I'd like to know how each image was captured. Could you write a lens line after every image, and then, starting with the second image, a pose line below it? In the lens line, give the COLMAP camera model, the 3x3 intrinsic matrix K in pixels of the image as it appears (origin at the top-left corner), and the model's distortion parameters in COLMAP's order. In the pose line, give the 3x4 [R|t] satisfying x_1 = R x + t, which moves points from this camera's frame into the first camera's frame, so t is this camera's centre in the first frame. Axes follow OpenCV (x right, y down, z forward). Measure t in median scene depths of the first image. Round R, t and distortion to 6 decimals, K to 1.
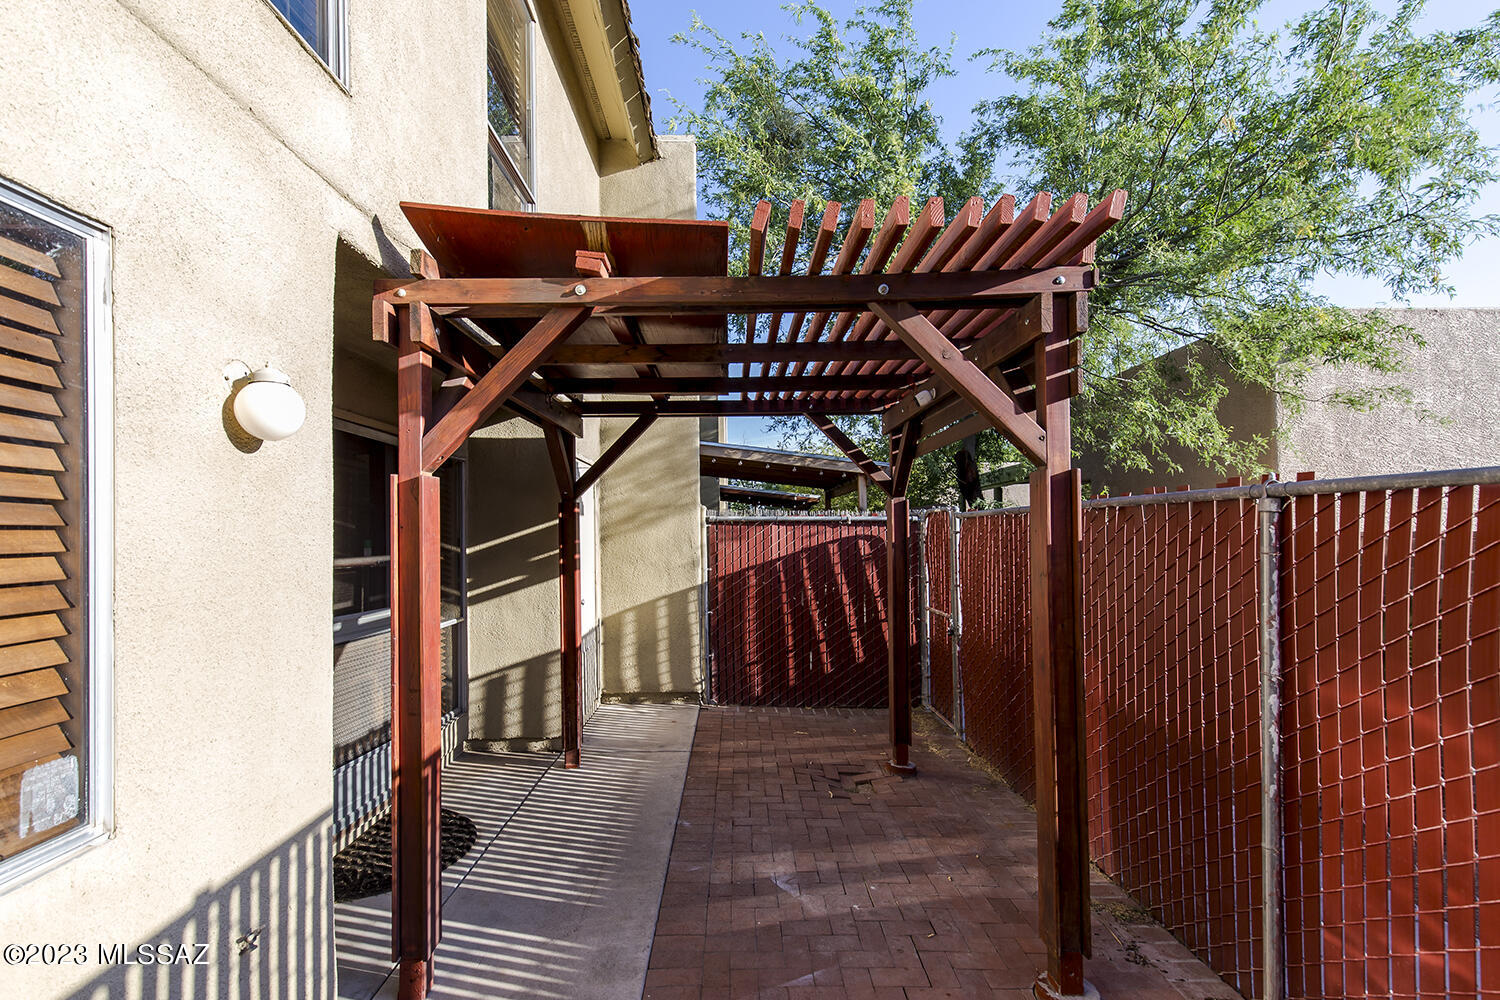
lens RADIAL K [[692.4, 0, 760.2], [0, 692.4, 513.0], [0, 0, 1]] dist [0.010363, -0.001911]
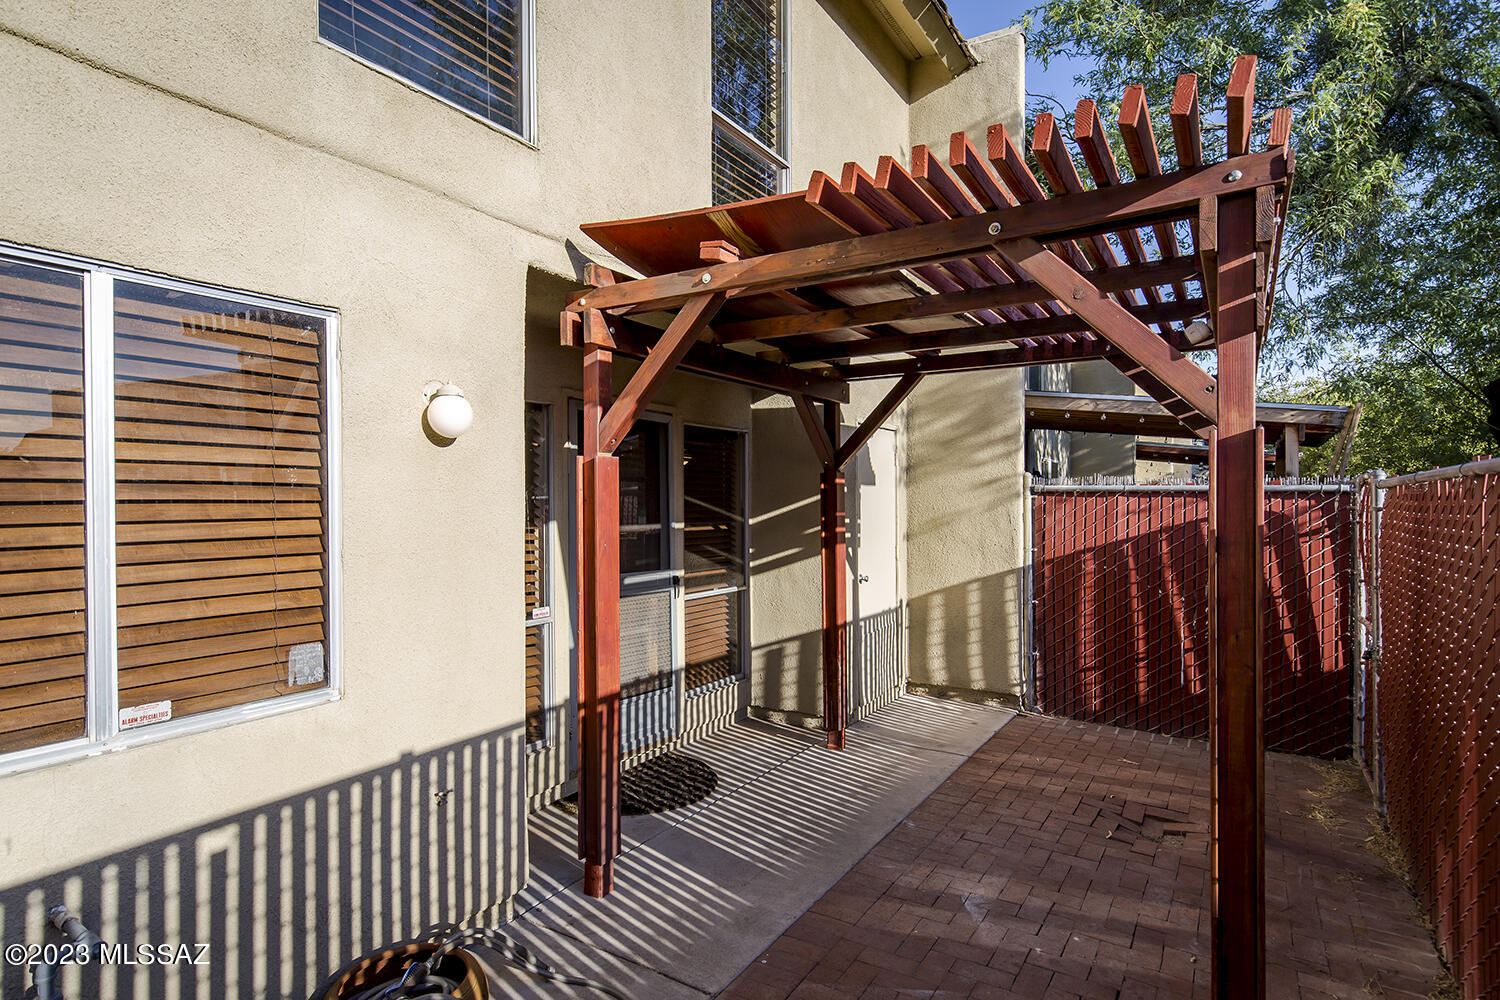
lens RADIAL K [[833.5, 0, 757.9], [0, 833.5, 495.1], [0, 0, 1]] dist [0.001632, 0.001631]
pose [[0.842604, 0.003988, -0.538519, 0.353243], [0.007380, 0.999793, 0.018952, -0.009418], [0.538483, -0.019944, 0.842400, -0.028005]]
